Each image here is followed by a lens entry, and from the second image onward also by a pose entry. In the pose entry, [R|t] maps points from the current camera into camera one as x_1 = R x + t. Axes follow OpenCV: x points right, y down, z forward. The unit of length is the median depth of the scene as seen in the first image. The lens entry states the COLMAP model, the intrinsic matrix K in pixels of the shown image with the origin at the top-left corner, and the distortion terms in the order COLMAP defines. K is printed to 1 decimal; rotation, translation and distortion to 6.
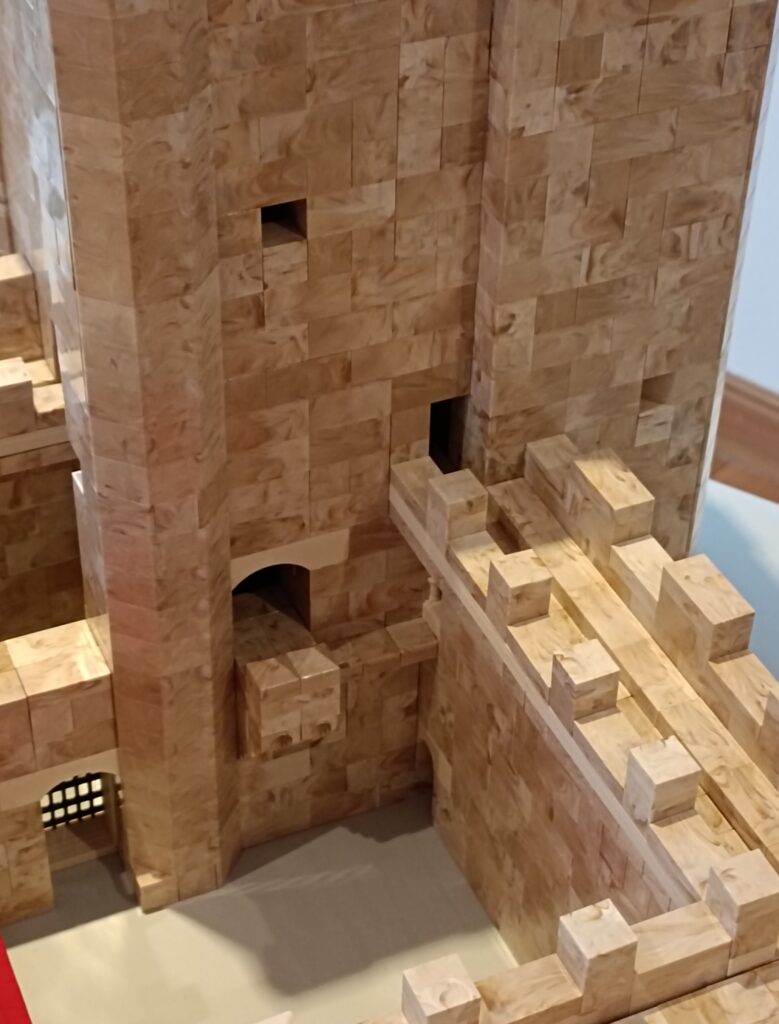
lens RADIAL K [[1932.1, 0, 389.5], [0, 1932.1, 512.0], [0, 0, 1]] dist [0.027461, -0.008981]
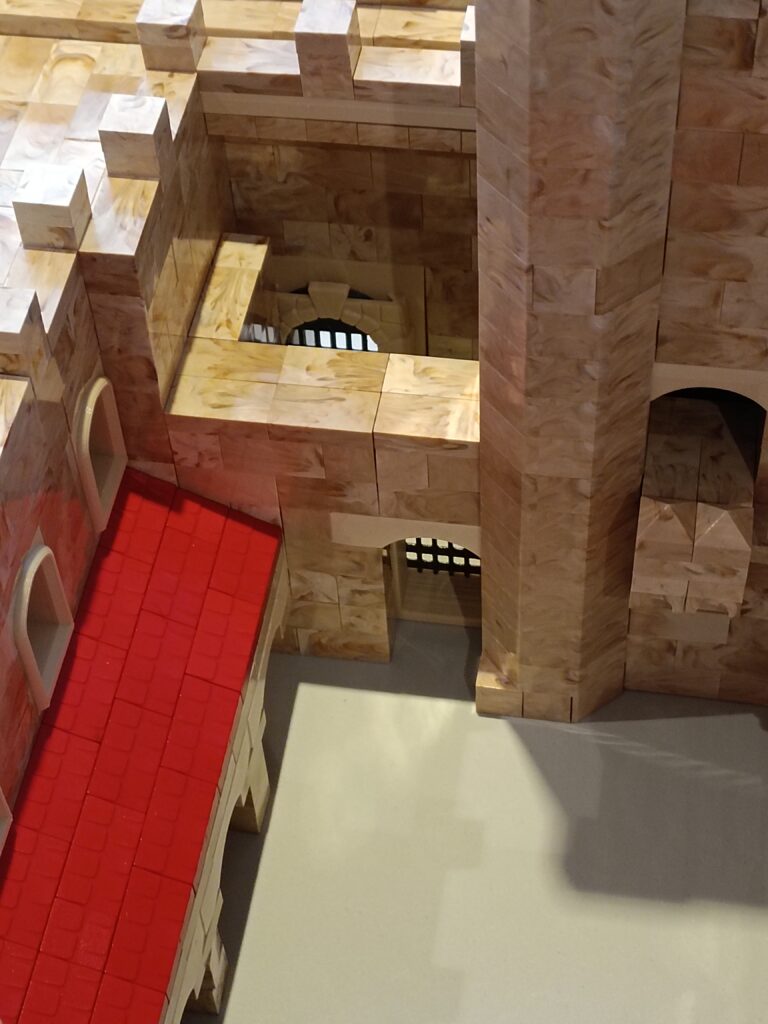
lens RADIAL K [[1865.1, 0, 384.0], [0, 1865.1, 512.0], [0, 0, 1]] dist [0.017661, 0.058158]
pose [[0.834635, 0.386632, -0.392301, 0.134174], [-0.294844, 0.915211, 0.274692, -0.088986], [0.465243, -0.113600, 0.877863, 0.320335]]
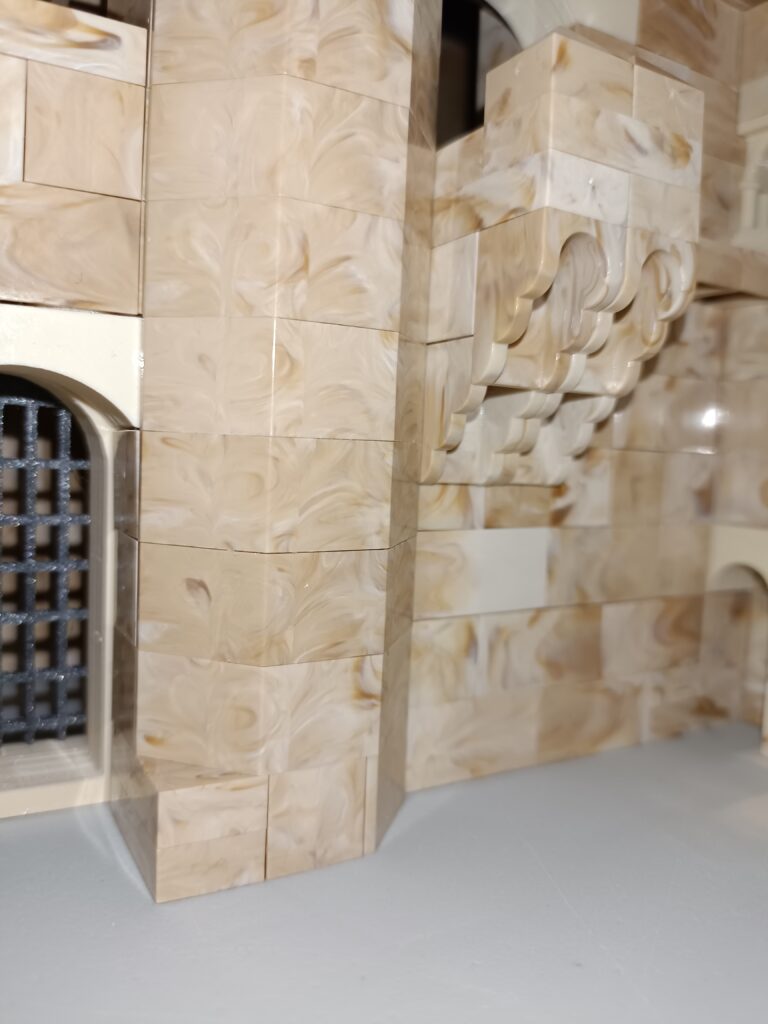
lens RADIAL K [[818.8, 0, 384.0], [0, 818.8, 512.0], [0, 0, 1]] dist [-0.042444, 0.001281]
pose [[0.993341, 0.010838, 0.114699, -0.117378], [0.055560, 0.827083, -0.559328, 0.257423], [-0.100928, 0.561976, 0.820973, 0.938402]]
